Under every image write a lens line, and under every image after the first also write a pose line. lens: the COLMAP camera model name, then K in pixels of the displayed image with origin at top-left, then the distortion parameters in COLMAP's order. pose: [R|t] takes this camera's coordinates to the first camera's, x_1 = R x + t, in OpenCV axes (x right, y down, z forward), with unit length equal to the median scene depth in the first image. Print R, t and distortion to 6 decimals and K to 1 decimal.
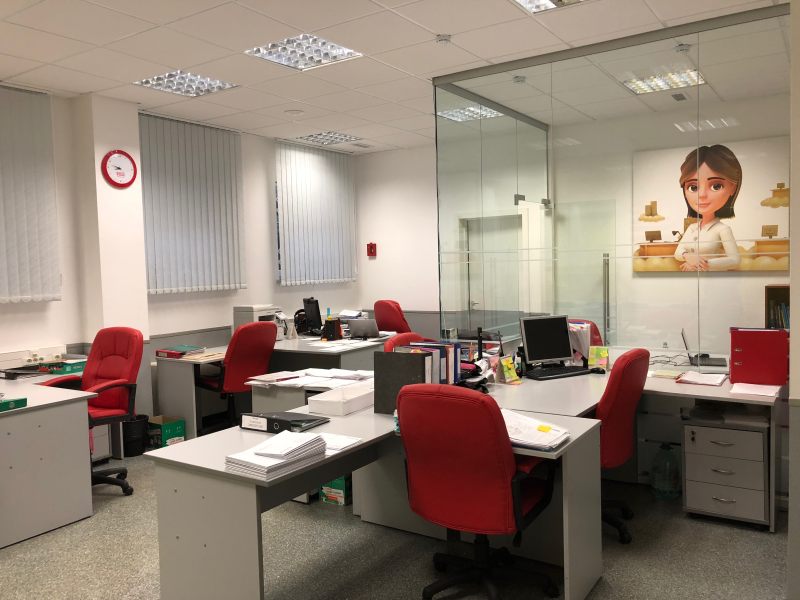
lens RADIAL K [[645.6, 0, 401.0], [0, 645.6, 299.5], [0, 0, 1]] dist [-0.010773, -0.014080]
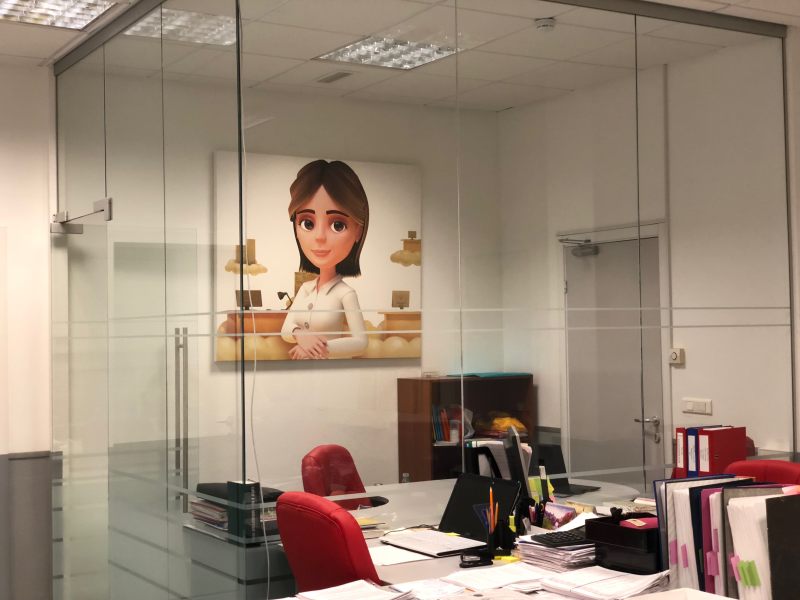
lens RADIAL K [[1218.2, 0, 400.3], [0, 1218.2, 298.9], [0, 0, 1]] dist [-0.014081, 0.000000]
pose [[0.421990, 0.048763, 0.905288, -0.559380], [0.054107, 0.995418, -0.078839, -0.005671], [-0.904985, 0.082251, 0.417418, 0.442380]]
